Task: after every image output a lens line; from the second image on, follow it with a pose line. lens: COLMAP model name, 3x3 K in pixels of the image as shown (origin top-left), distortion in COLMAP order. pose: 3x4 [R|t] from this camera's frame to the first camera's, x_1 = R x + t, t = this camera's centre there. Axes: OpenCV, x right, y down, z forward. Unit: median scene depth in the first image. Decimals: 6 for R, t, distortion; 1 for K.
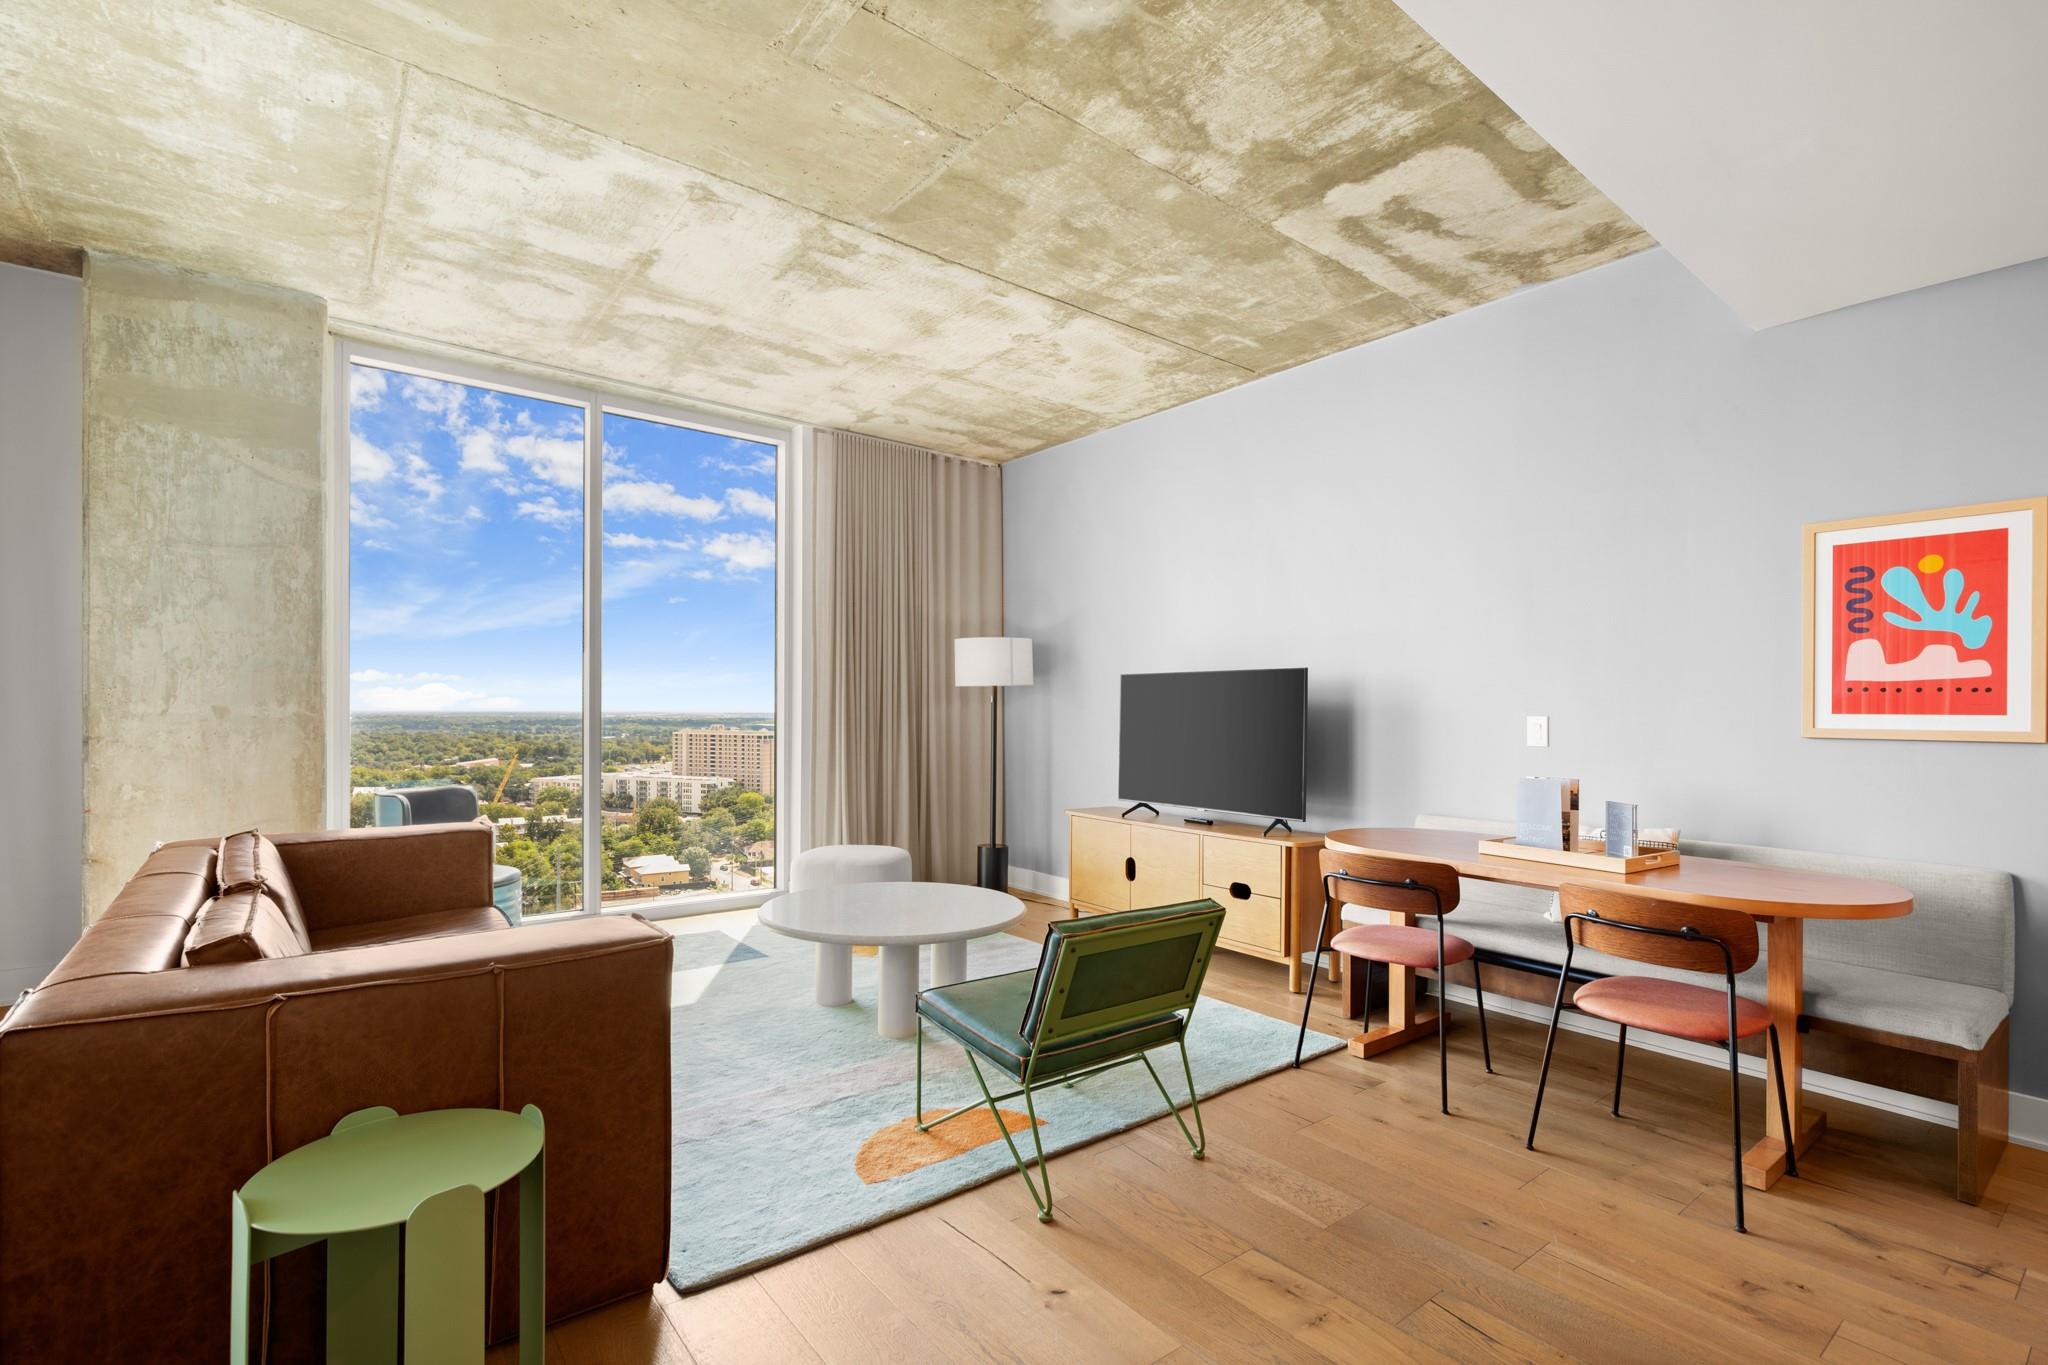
lens RADIAL K [[936.7, 0, 1036.8], [0, 936.7, 703.9], [0, 0, 1]] dist [0.005995, -0.001957]
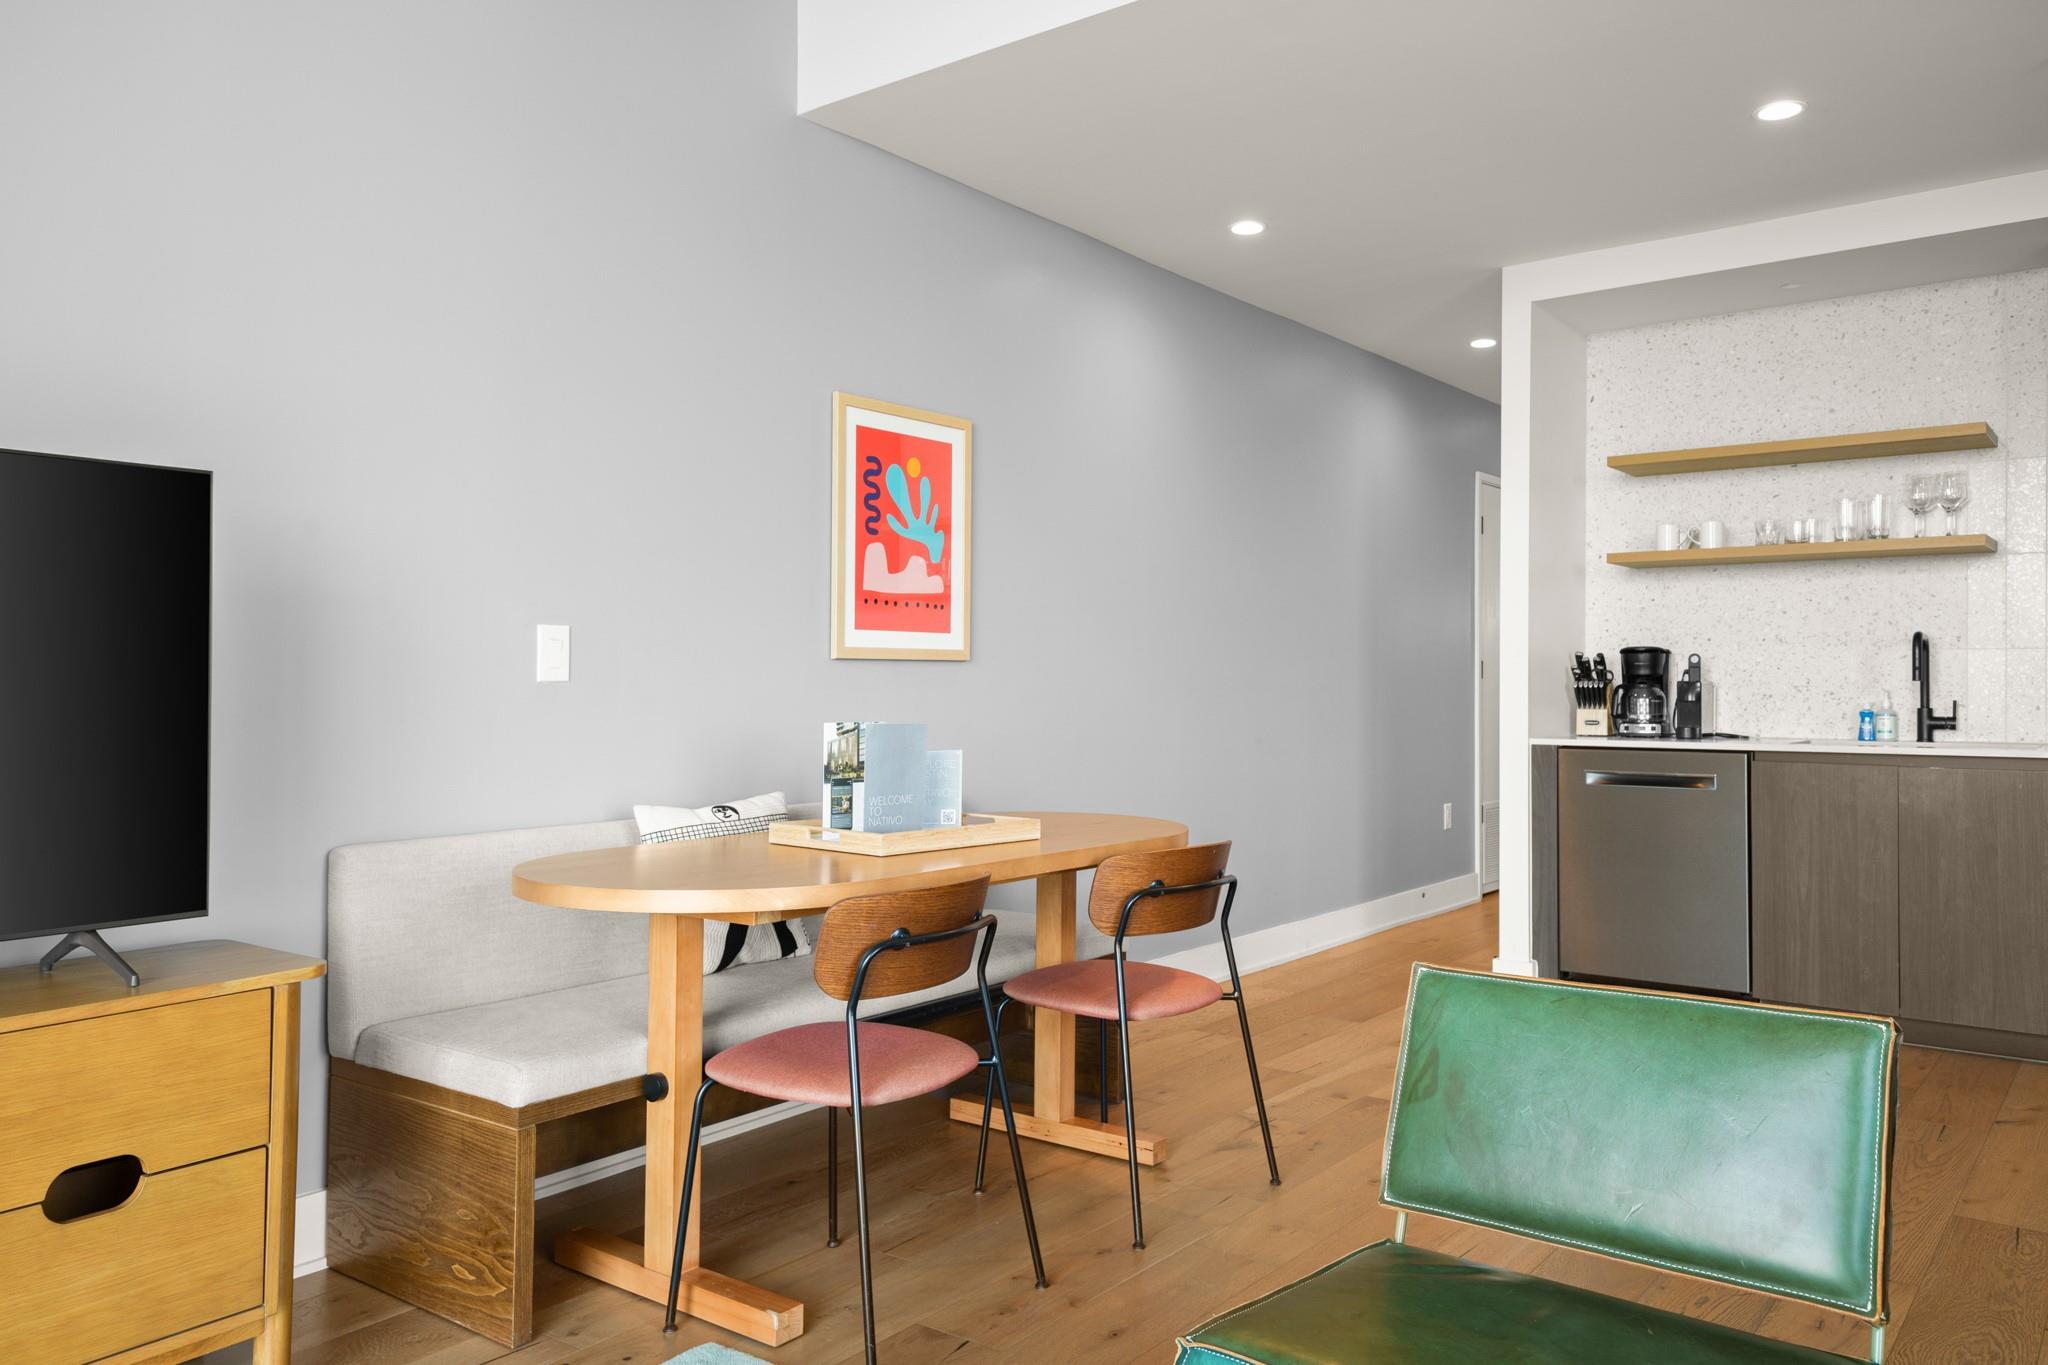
lens RADIAL K [[1451.1, 0, 1044.9], [0, 1451.1, 697.9], [0, 0, 1]] dist [0.048354, -0.014938]
pose [[-0.243442, -0.021991, 0.969666, -0.342134], [-0.008570, 0.999753, 0.020522, 0.034289], [-0.969878, -0.003314, -0.243570, 0.913581]]
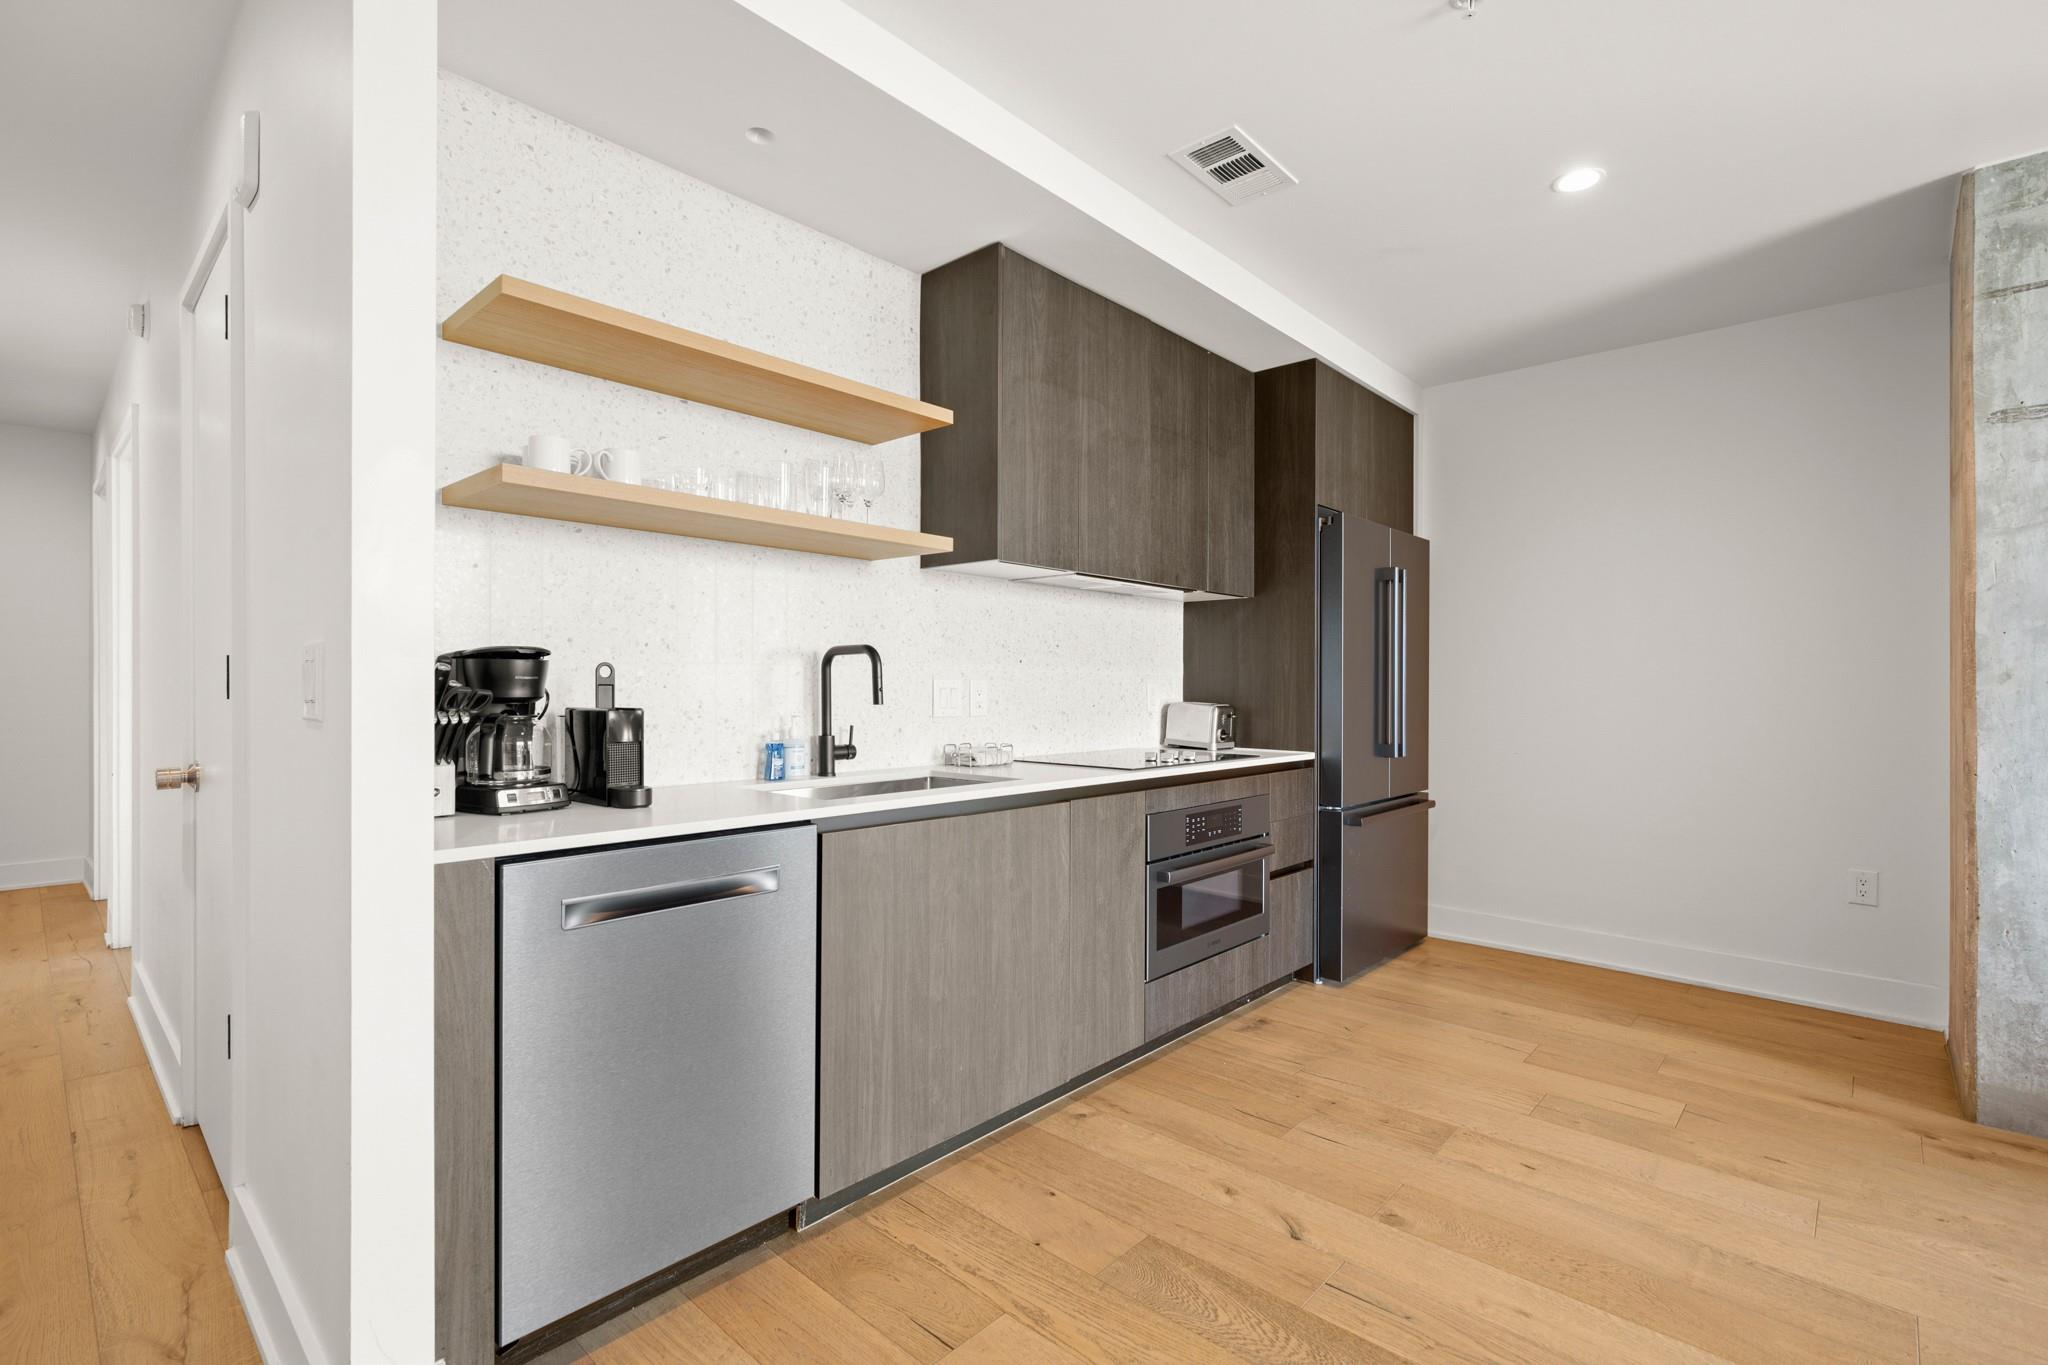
lens RADIAL K [[936.7, 0, 1042.3], [0, 936.7, 688.5], [0, 0, 1]] dist [0.005995, -0.001957]
pose [[-0.986308, -0.017799, -0.163949, 0.661879], [-0.017834, 0.999840, -0.001261, 0.026835], [0.163945, 0.001680, -0.986468, 0.561856]]
